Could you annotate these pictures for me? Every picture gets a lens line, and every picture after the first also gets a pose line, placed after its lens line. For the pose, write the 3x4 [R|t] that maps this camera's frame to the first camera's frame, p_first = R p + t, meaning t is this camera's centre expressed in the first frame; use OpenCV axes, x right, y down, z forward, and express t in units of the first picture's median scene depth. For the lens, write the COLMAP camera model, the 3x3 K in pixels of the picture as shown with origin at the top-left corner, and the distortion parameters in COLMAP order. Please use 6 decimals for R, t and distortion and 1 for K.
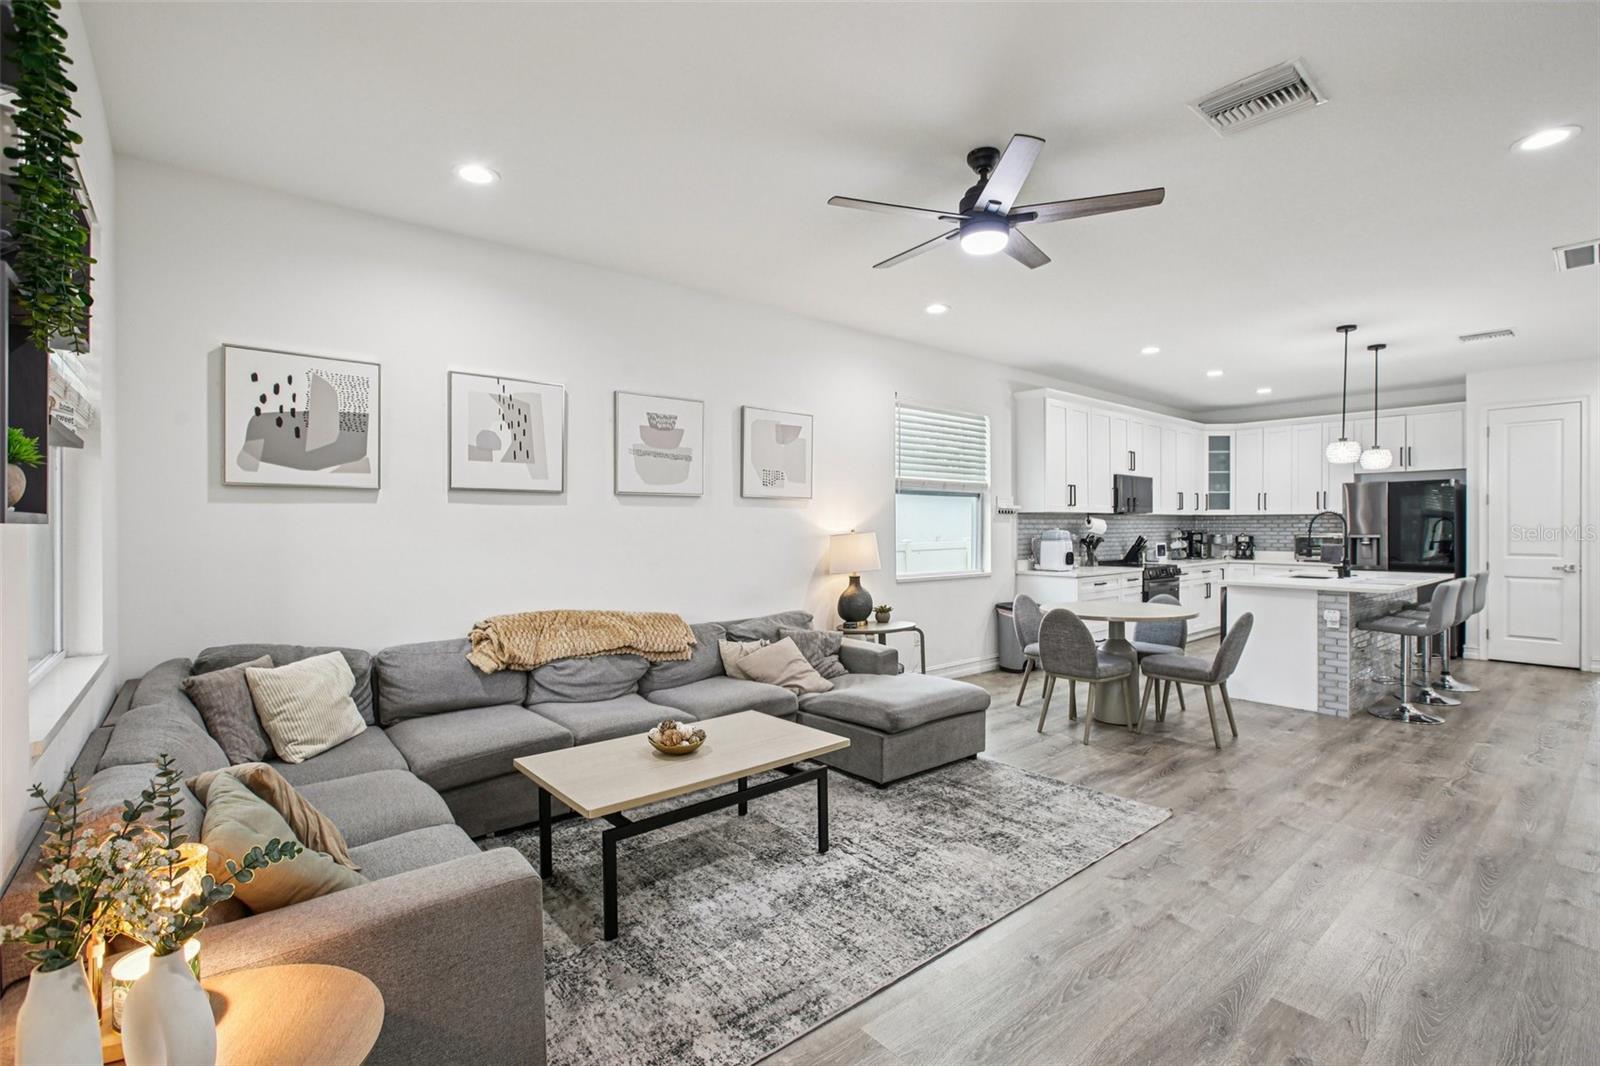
lens RADIAL K [[720.6, 0, 795.6], [0, 720.6, 534.7], [0, 0, 1]] dist [-0.031021, 0.013896]
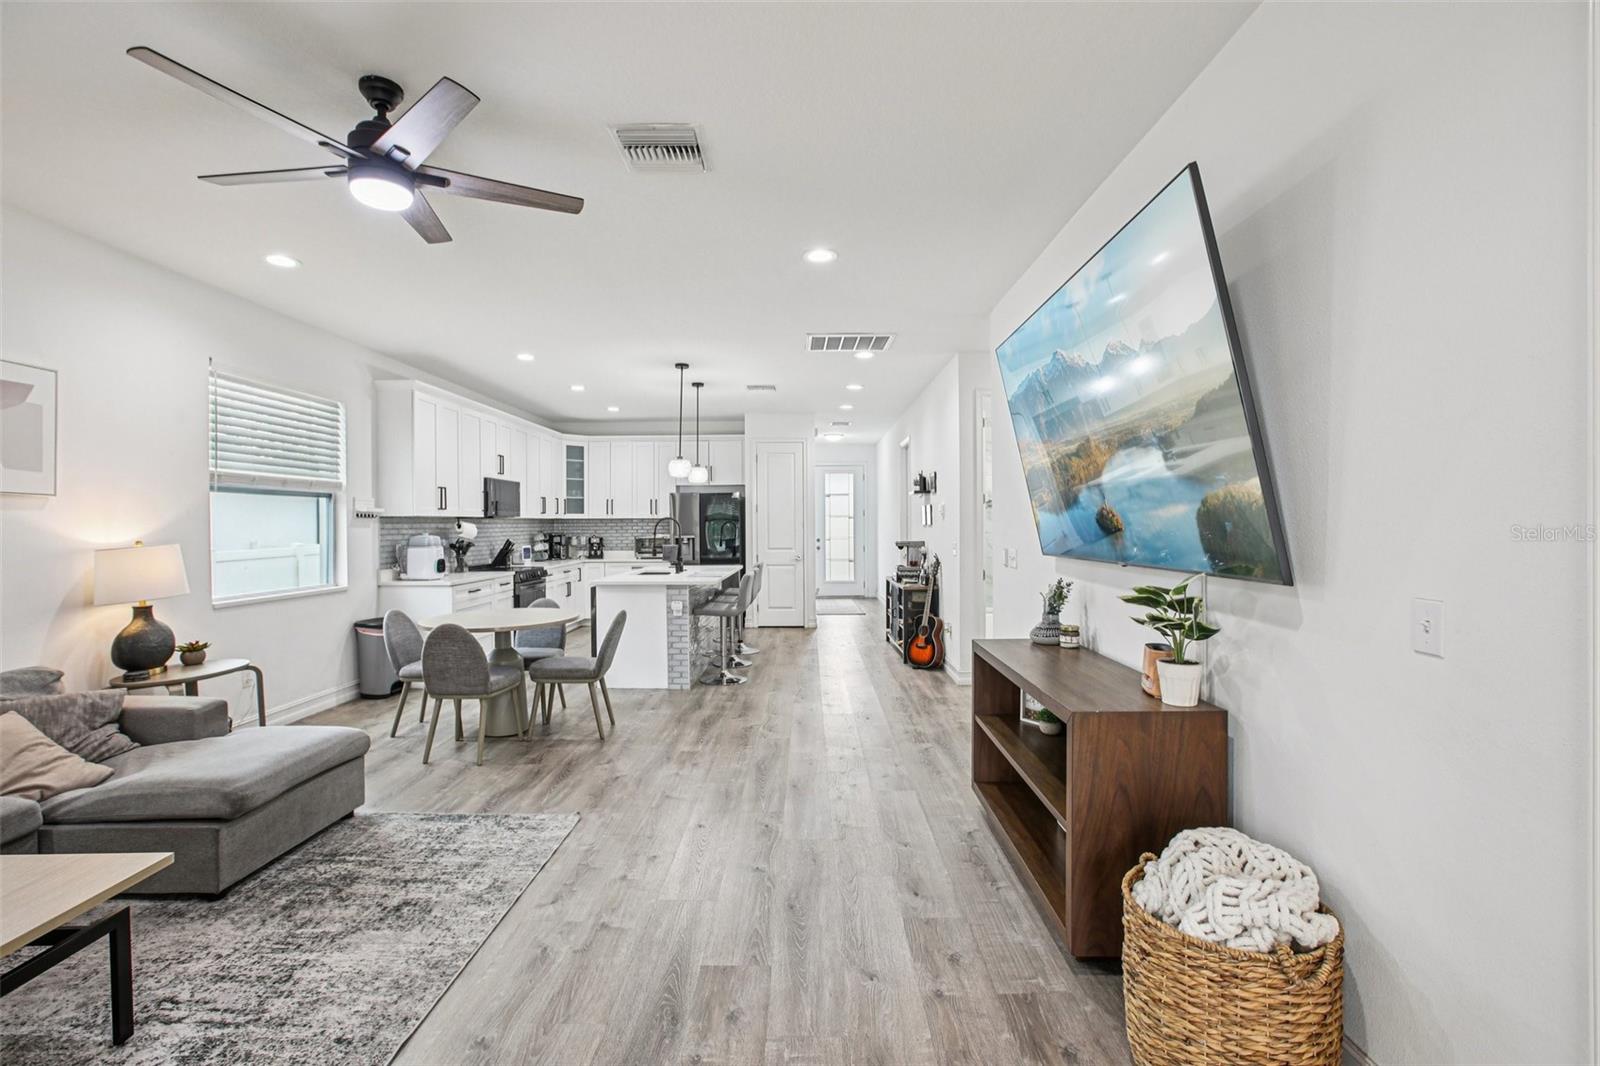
lens RADIAL K [[720.6, 0, 791.9], [0, 720.6, 526.7], [0, 0, 1]] dist [-0.031021, 0.013896]
pose [[0.655978, -0.004562, 0.754766, -0.030646], [0.013963, 0.999884, -0.006091, -0.008628], [-0.754651, 0.014534, 0.655966, 0.071631]]
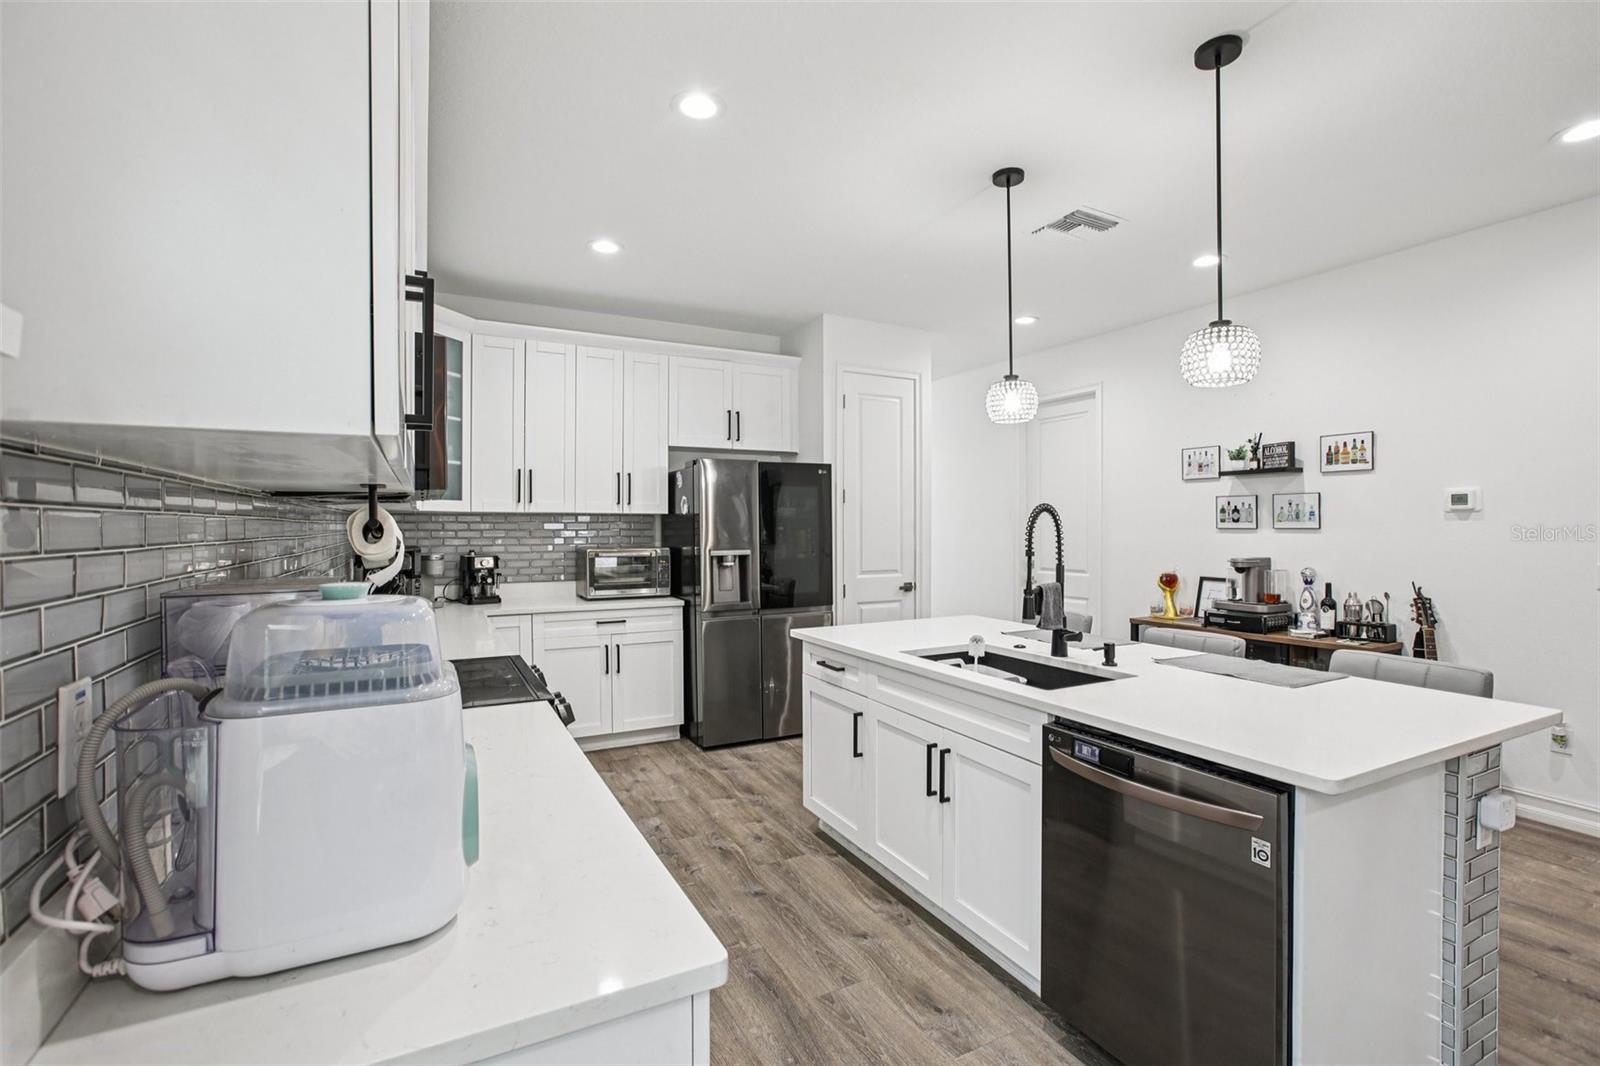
lens RADIAL K [[720.6, 0, 796.0], [0, 720.6, 536.7], [0, 0, 1]] dist [-0.031021, 0.013896]
pose [[0.211687, -0.012702, 0.977255, 0.401780], [0.014550, 0.999846, 0.009844, -0.027071], [-0.977229, 0.012136, 0.211839, 1.393687]]
